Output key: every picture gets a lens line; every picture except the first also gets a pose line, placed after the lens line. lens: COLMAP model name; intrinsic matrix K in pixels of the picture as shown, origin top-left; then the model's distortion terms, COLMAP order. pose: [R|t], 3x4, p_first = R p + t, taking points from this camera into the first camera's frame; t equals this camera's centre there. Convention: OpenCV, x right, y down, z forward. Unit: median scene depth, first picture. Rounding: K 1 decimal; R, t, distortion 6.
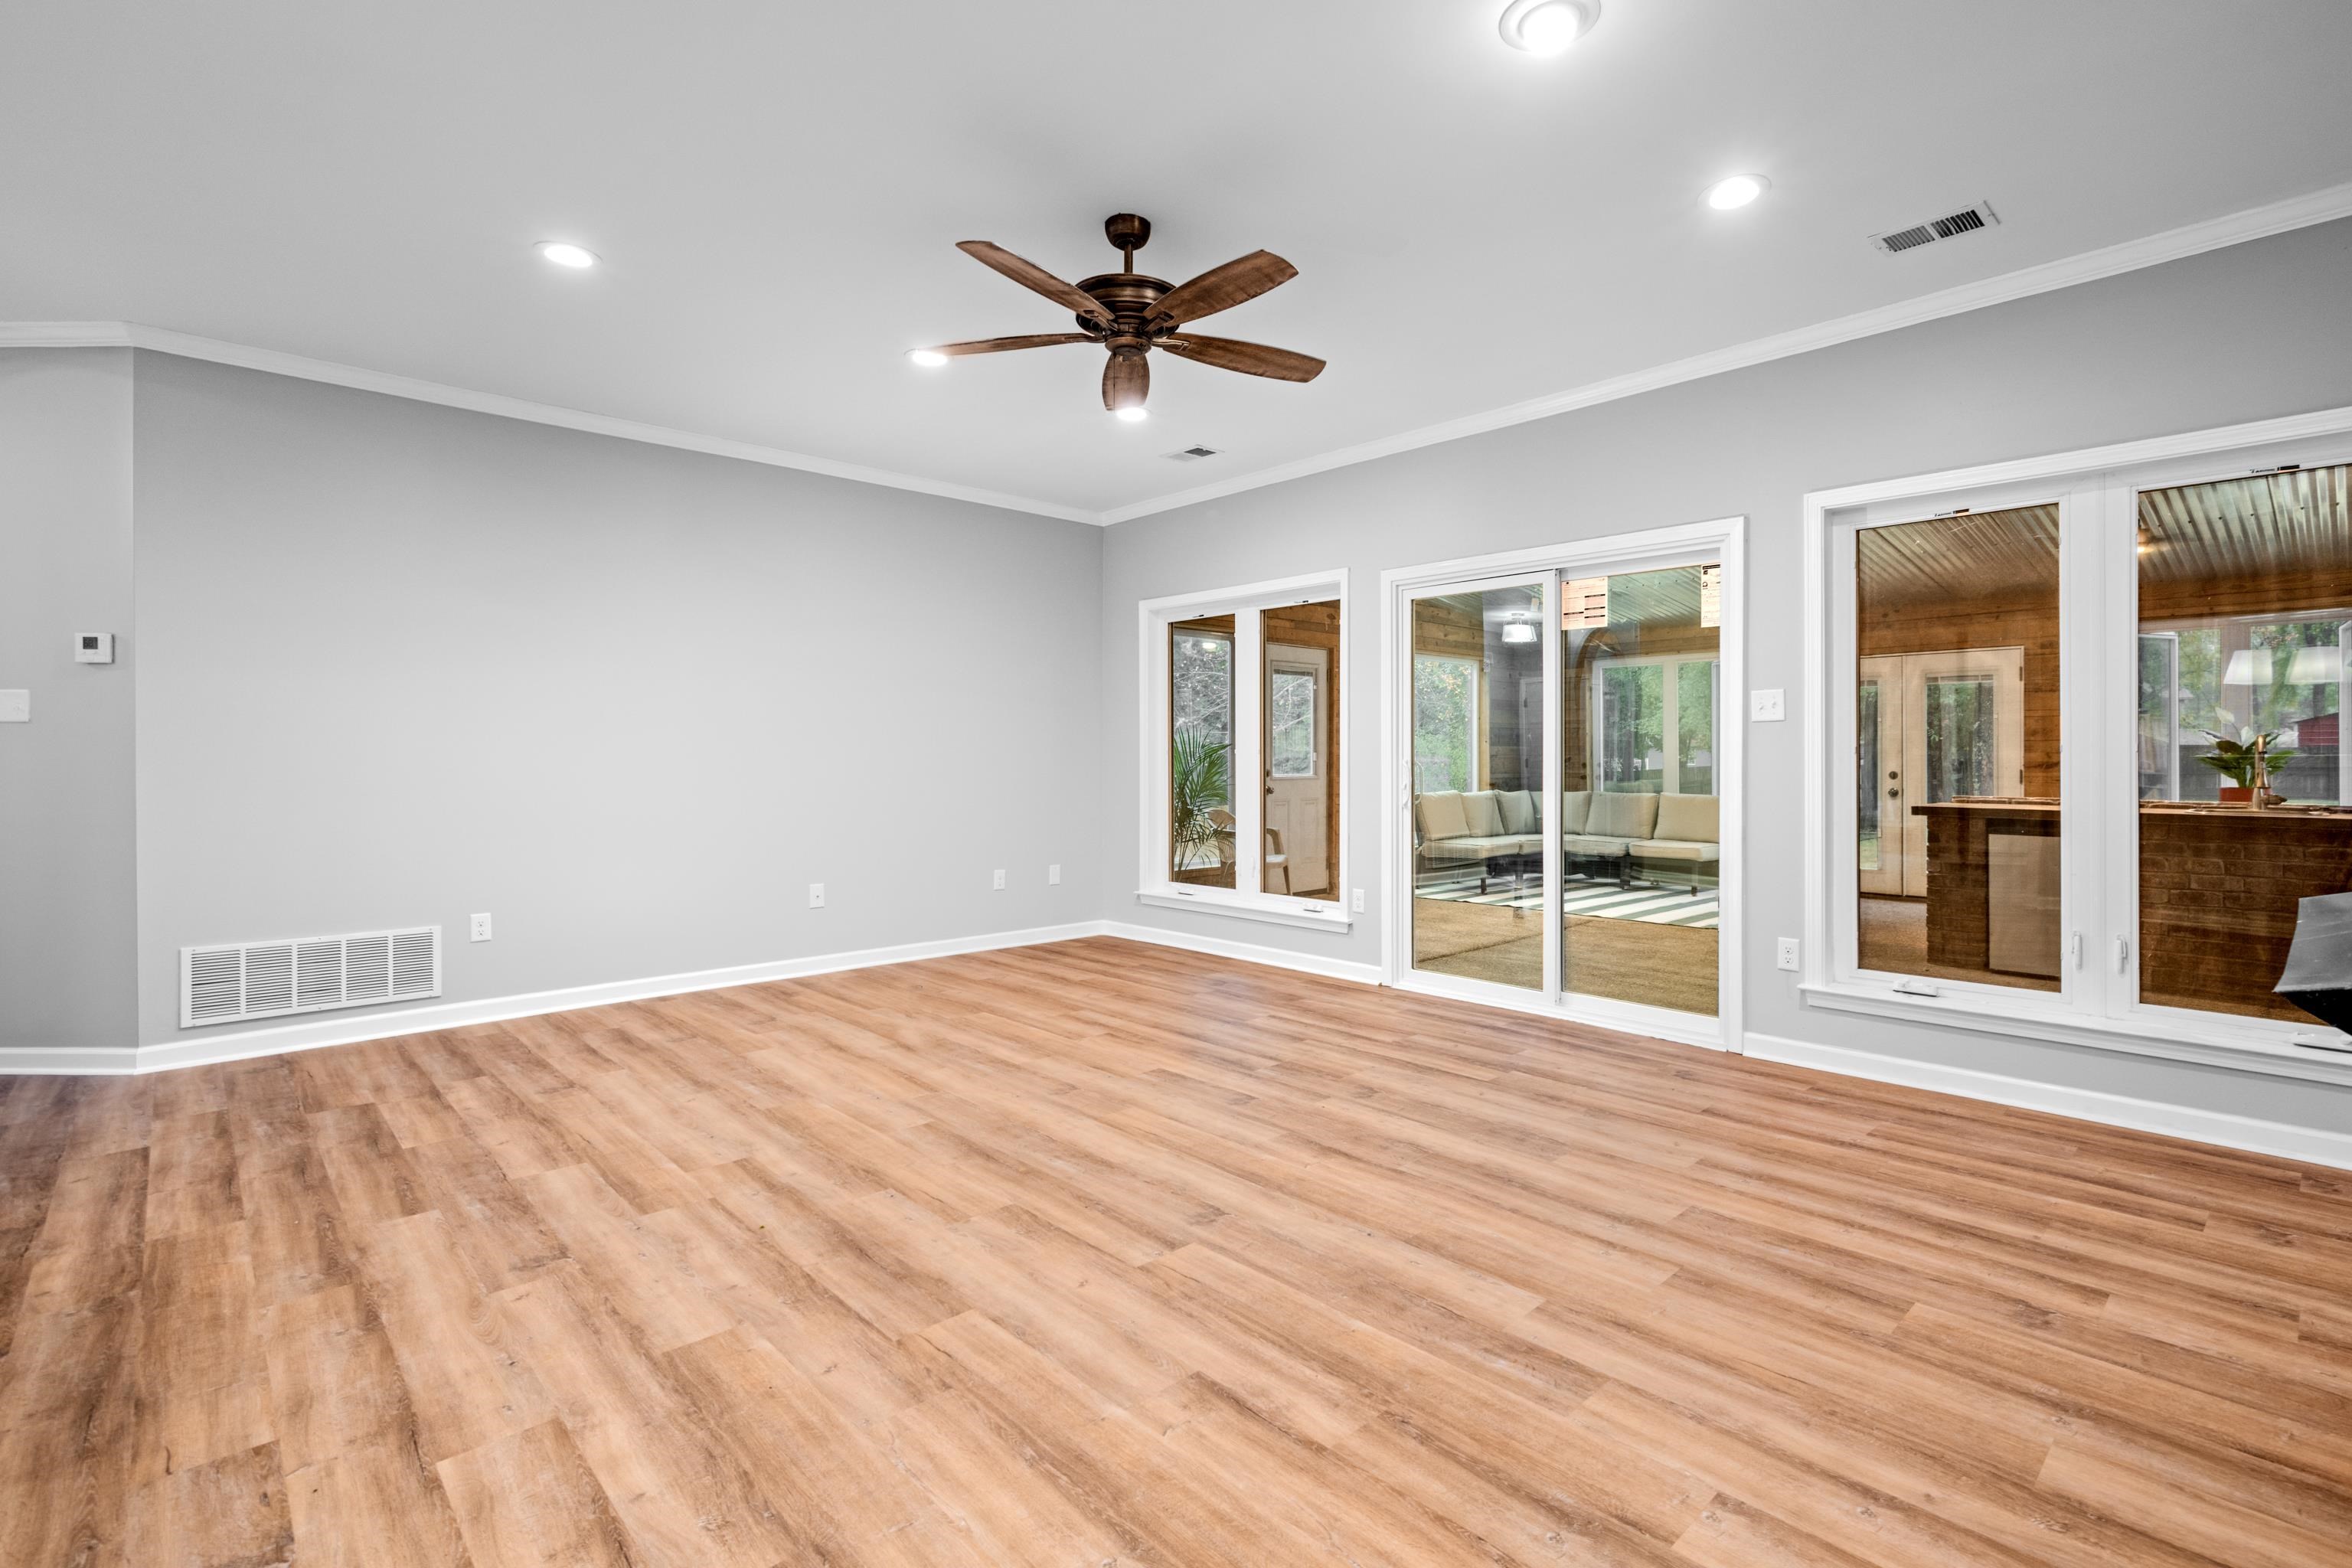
lens RADIAL K [[1065.2, 0, 1181.1], [0, 1065.2, 763.0], [0, 0, 1]] dist [0.002548, -0.000780]
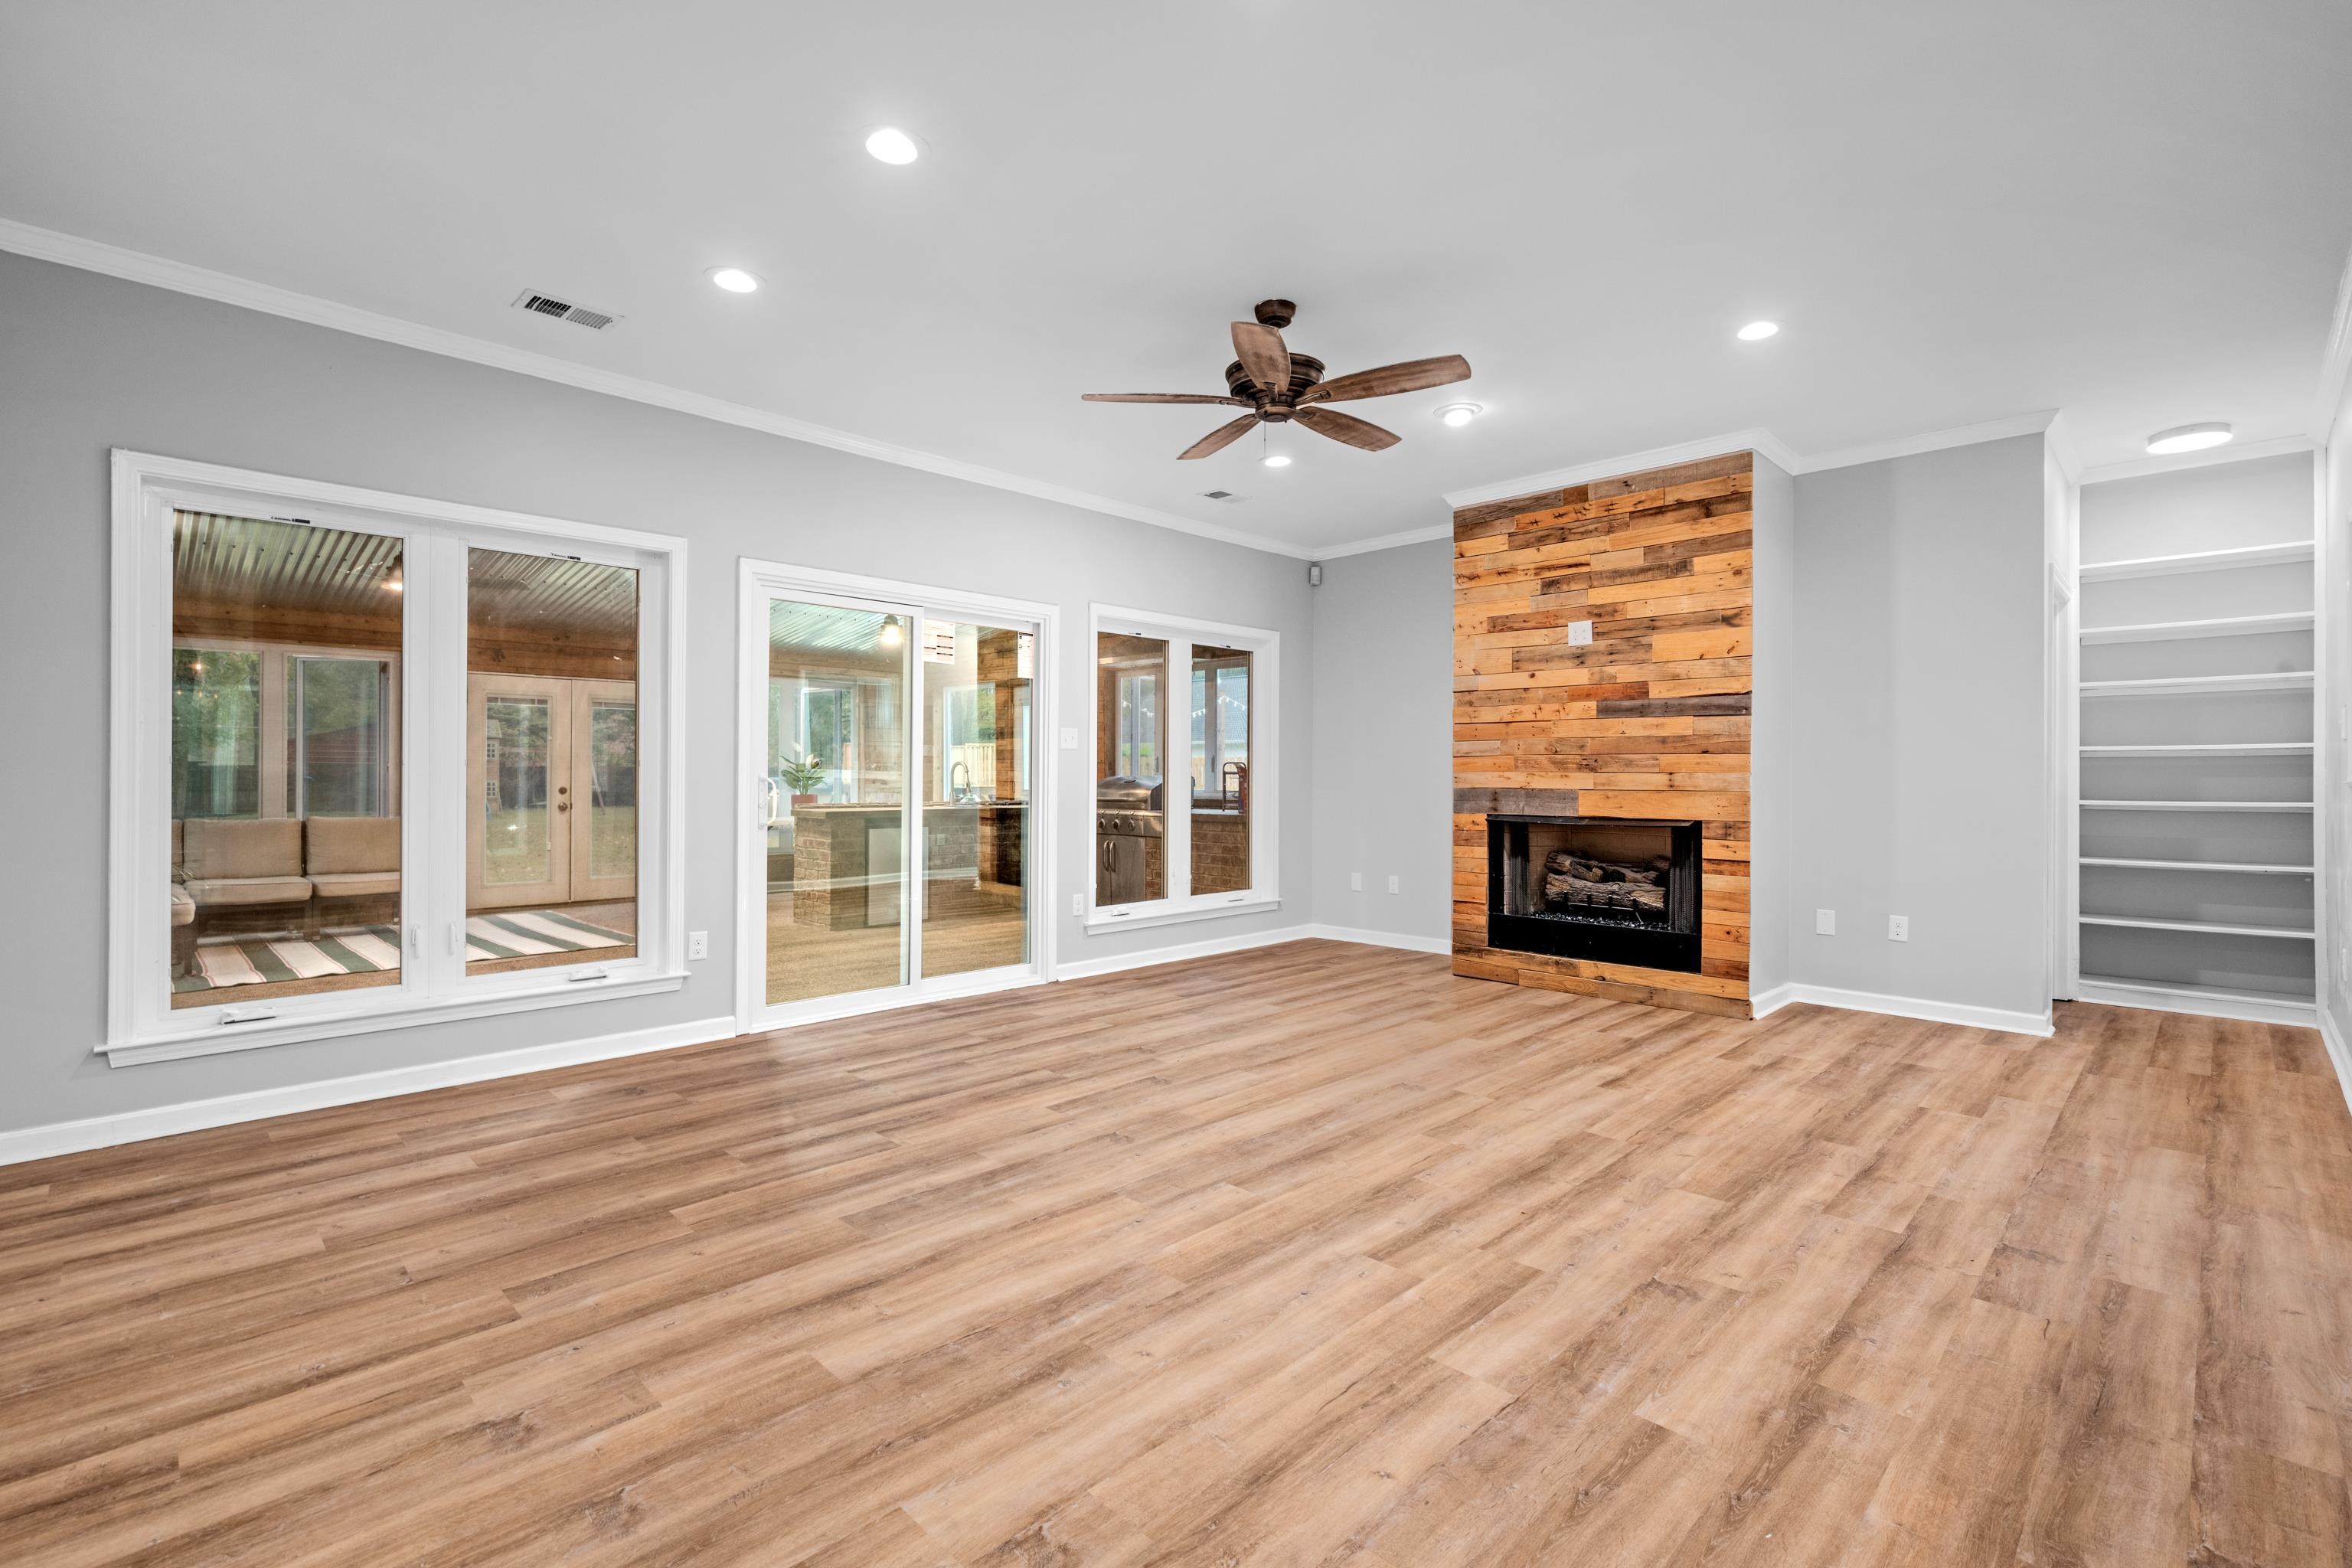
lens RADIAL K [[1065.2, 0, 1173.3], [0, 1065.2, 781.1], [0, 0, 1]] dist [0.002548, -0.000780]
pose [[-0.033215, -0.001843, 0.999447, -1.424862], [0.002259, 0.999996, 0.001919, -0.004019], [-0.999446, 0.002322, -0.033211, 1.357161]]
